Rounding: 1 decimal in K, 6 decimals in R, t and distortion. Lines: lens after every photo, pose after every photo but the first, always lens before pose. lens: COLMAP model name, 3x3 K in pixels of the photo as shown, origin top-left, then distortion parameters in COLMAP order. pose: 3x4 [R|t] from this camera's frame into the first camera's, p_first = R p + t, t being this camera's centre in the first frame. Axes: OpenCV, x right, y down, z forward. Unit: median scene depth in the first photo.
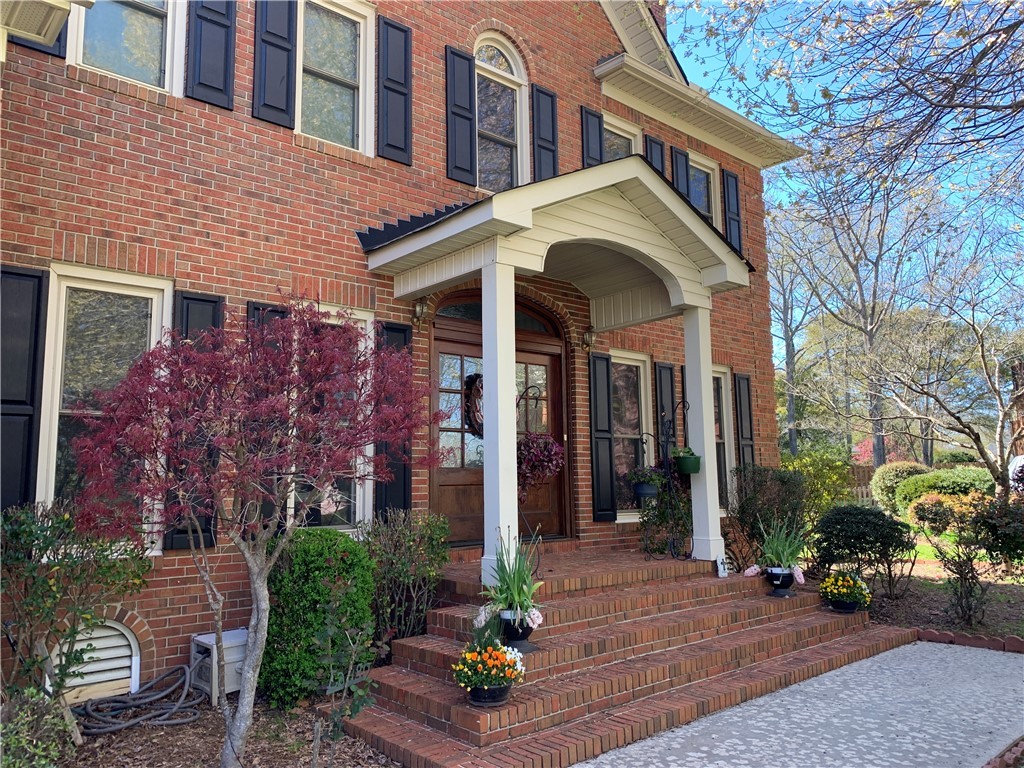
lens RADIAL K [[781.4, 0, 510.2], [0, 781.4, 380.9], [0, 0, 1]] dist [0.011911, -0.000808]
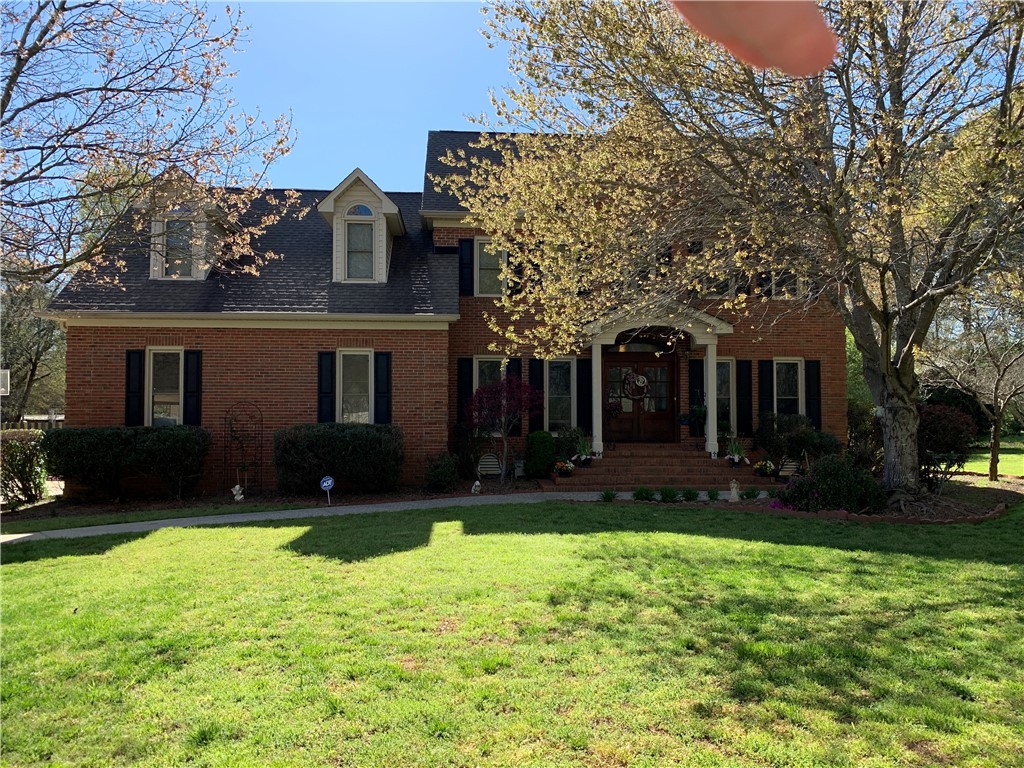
lens RADIAL K [[781.4, 0, 507.8], [0, 781.4, 385.2], [0, 0, 1]] dist [0.011911, -0.000808]
pose [[0.784309, -0.006587, -0.620336, 1.491249], [0.067015, 0.994992, 0.074164, -0.227319], [0.616740, -0.099739, 0.780822, -1.452130]]
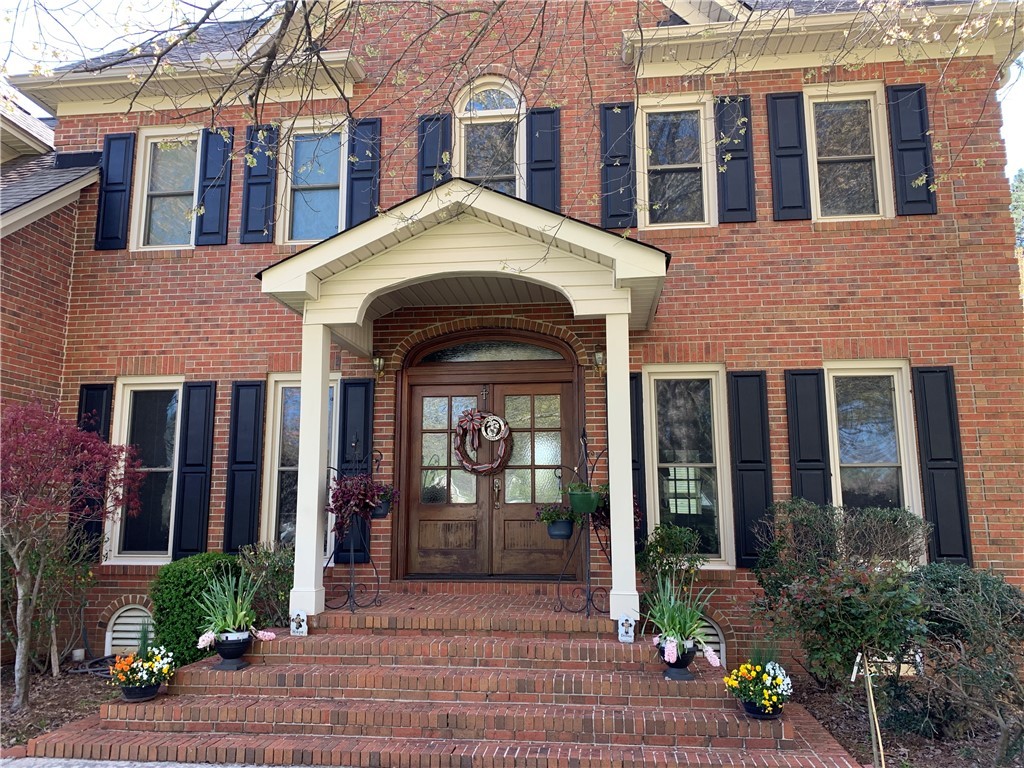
lens RADIAL K [[781.4, 0, 514.3], [0, 781.4, 384.1], [0, 0, 1]] dist [0.011911, -0.000808]
pose [[0.663936, -0.106664, -0.740143, 0.975173], [0.088525, 0.994026, -0.063841, 0.032095], [0.742531, -0.023134, 0.669412, 0.449132]]
